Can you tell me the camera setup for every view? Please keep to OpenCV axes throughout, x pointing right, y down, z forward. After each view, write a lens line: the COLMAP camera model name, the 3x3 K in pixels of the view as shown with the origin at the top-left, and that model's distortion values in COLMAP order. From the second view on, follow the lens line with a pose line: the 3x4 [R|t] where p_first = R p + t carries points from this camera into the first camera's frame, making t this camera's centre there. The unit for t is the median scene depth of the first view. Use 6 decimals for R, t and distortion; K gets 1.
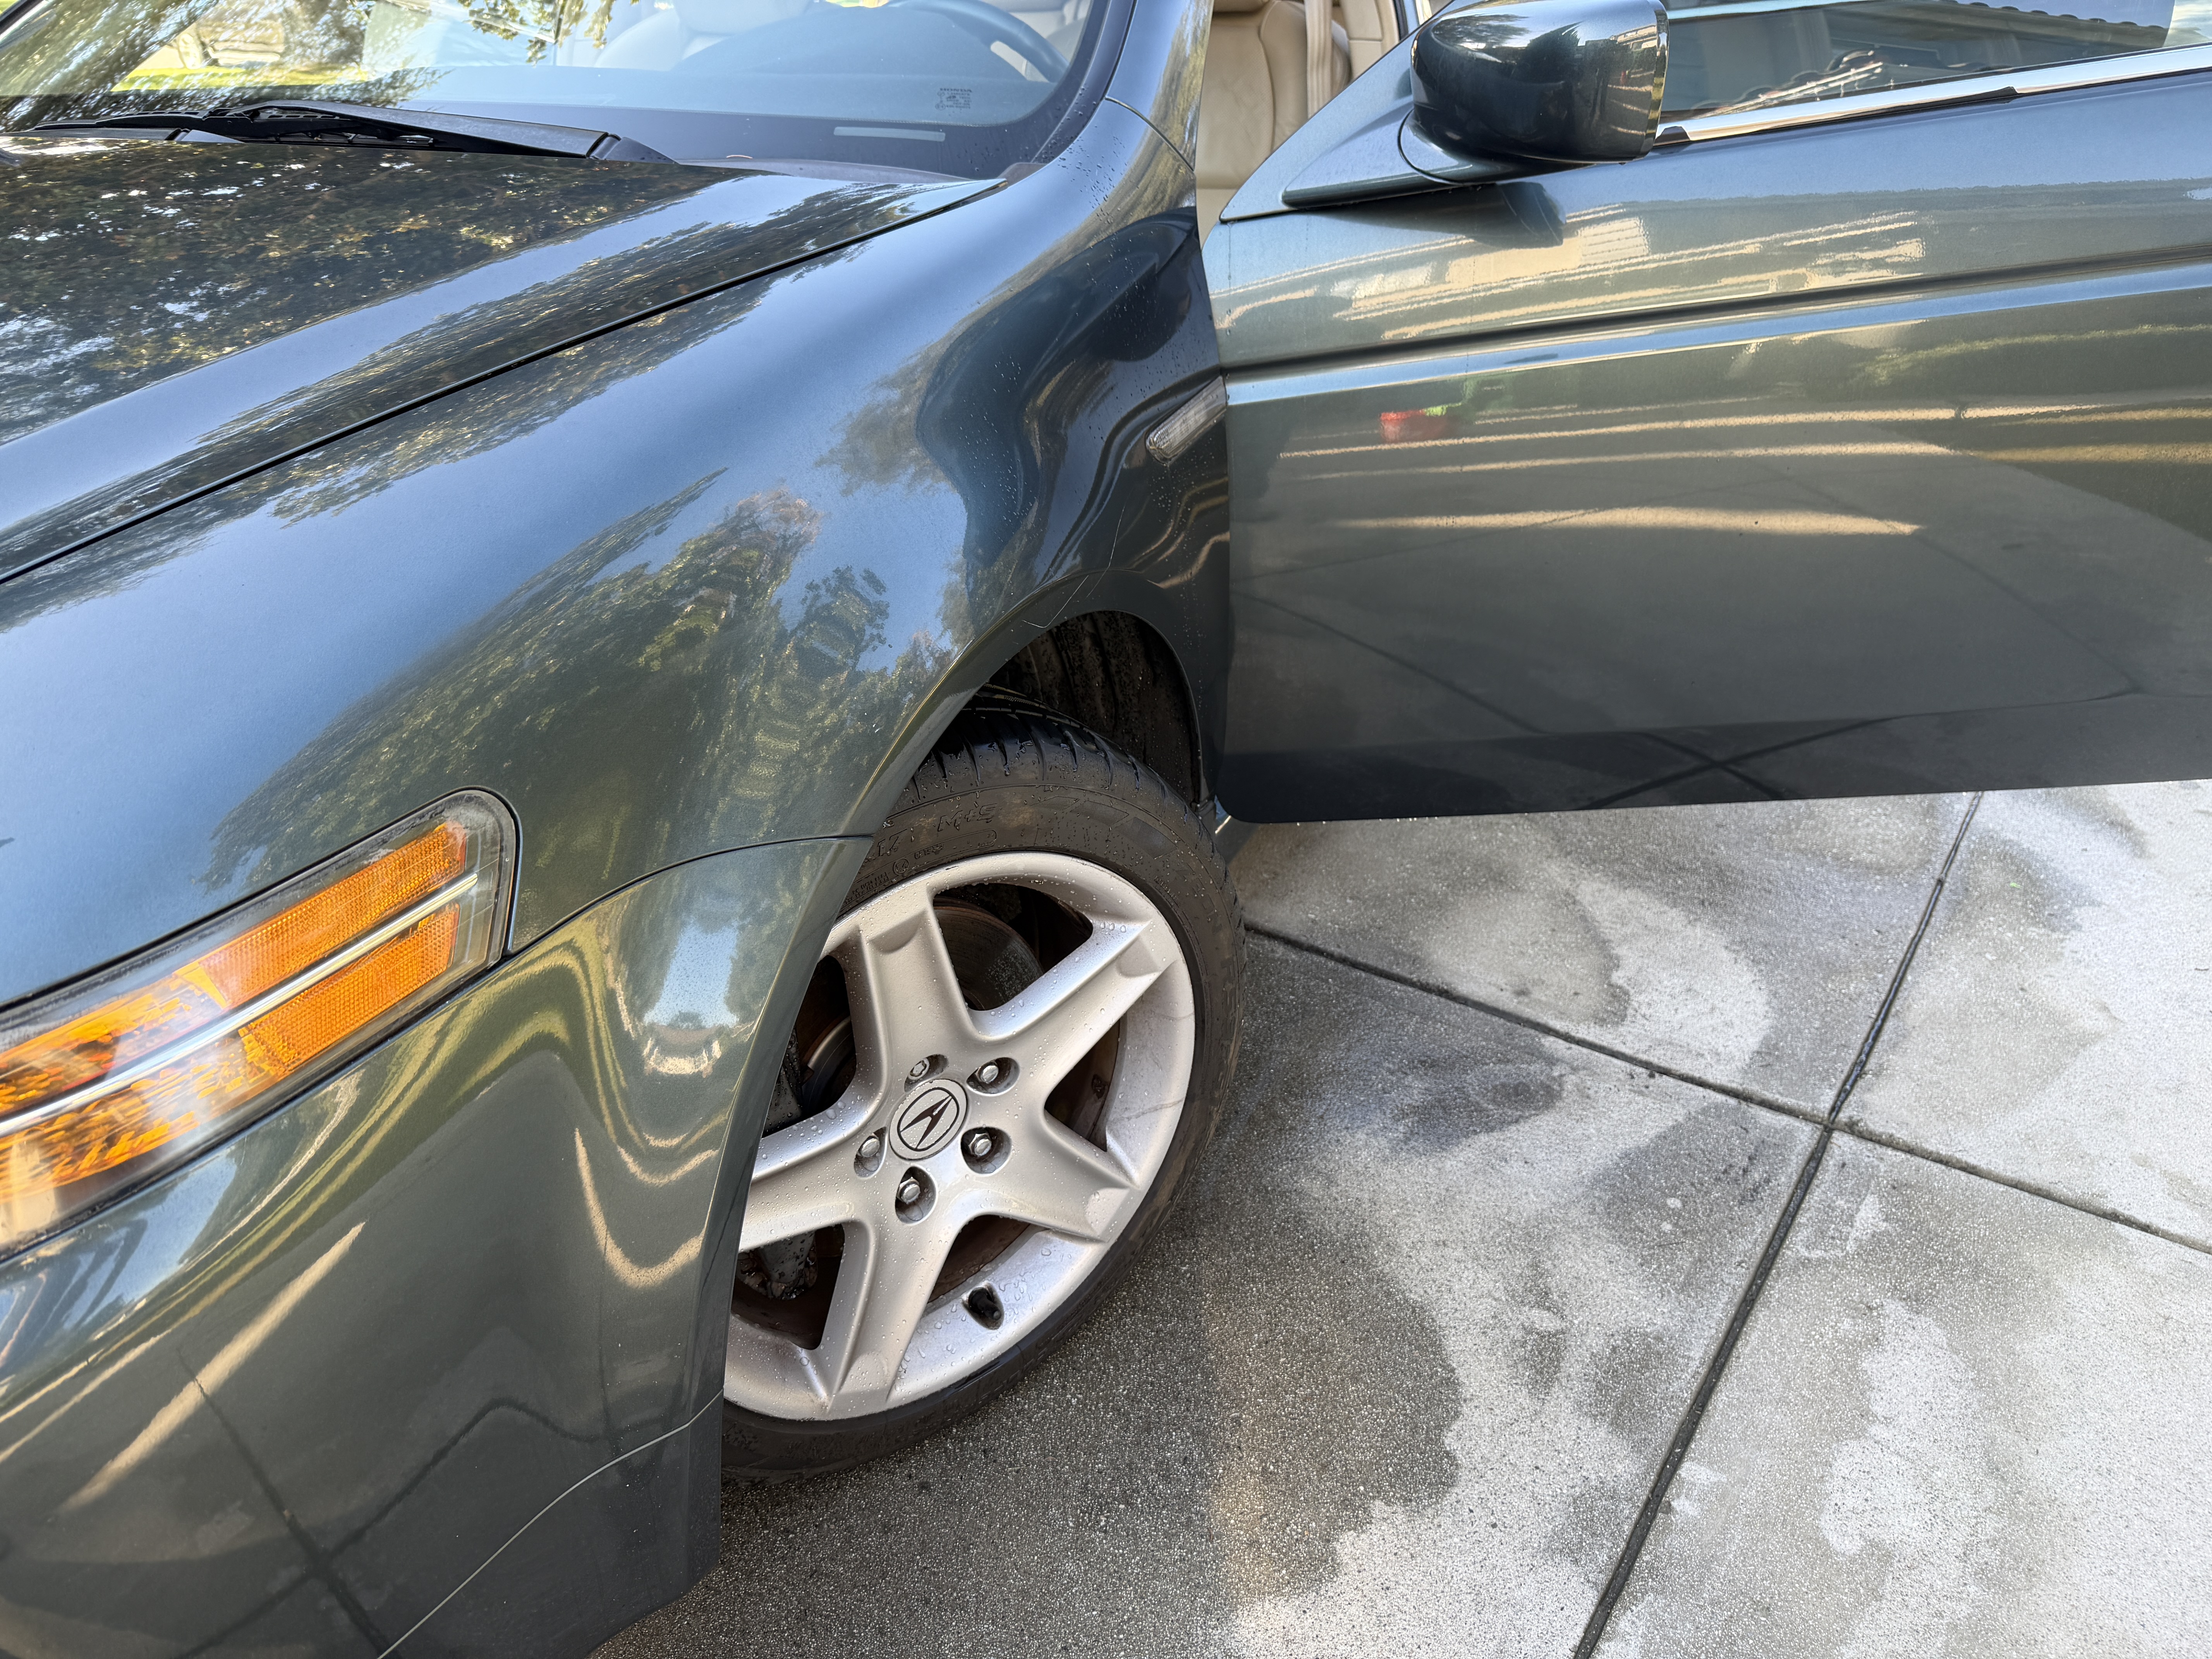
lens RADIAL K [[1515.5, 0, 1106.0], [0, 1515.5, 829.5], [0, 0, 1]] dist [0.008092, -0.005060]
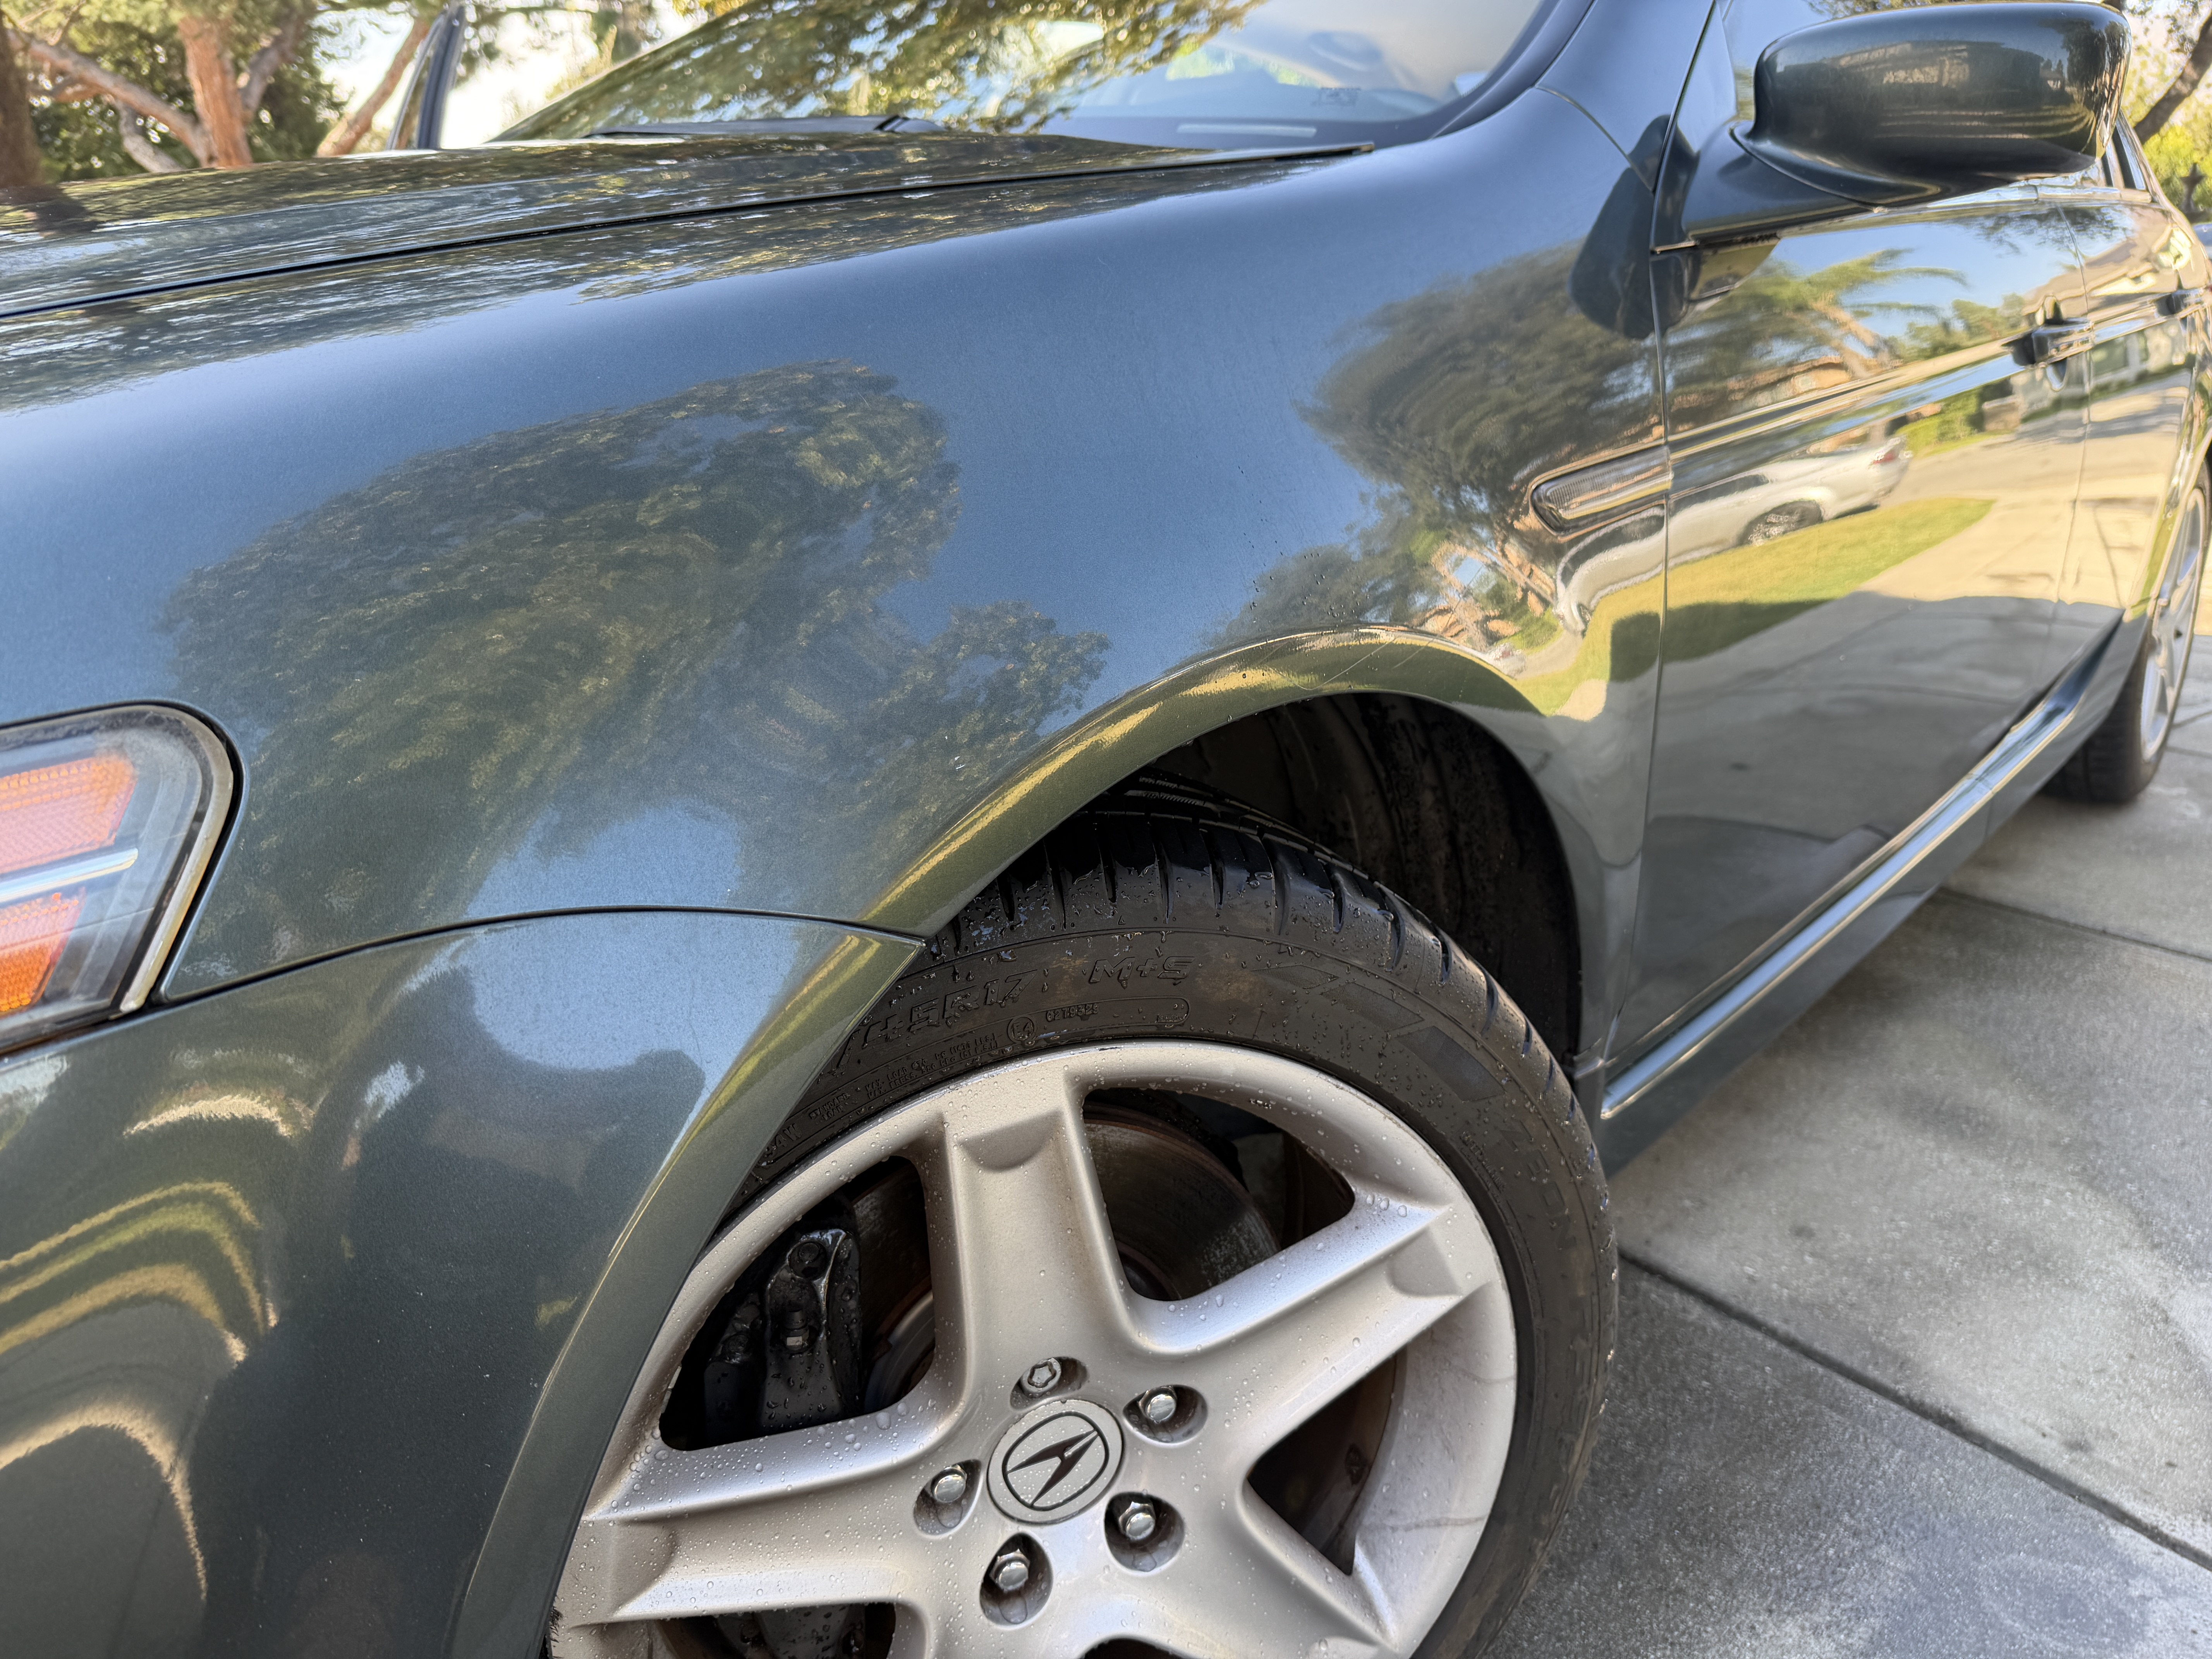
lens RADIAL K [[1595.3, 0, 1108.1], [0, 1595.3, 772.1], [0, 0, 1]] dist [-0.014234, -0.010107]
pose [[0.954703, 0.099909, -0.280285, 0.054216], [-0.157053, 0.969247, -0.189459, 0.029966], [0.252737, 0.224897, 0.941034, 0.276080]]
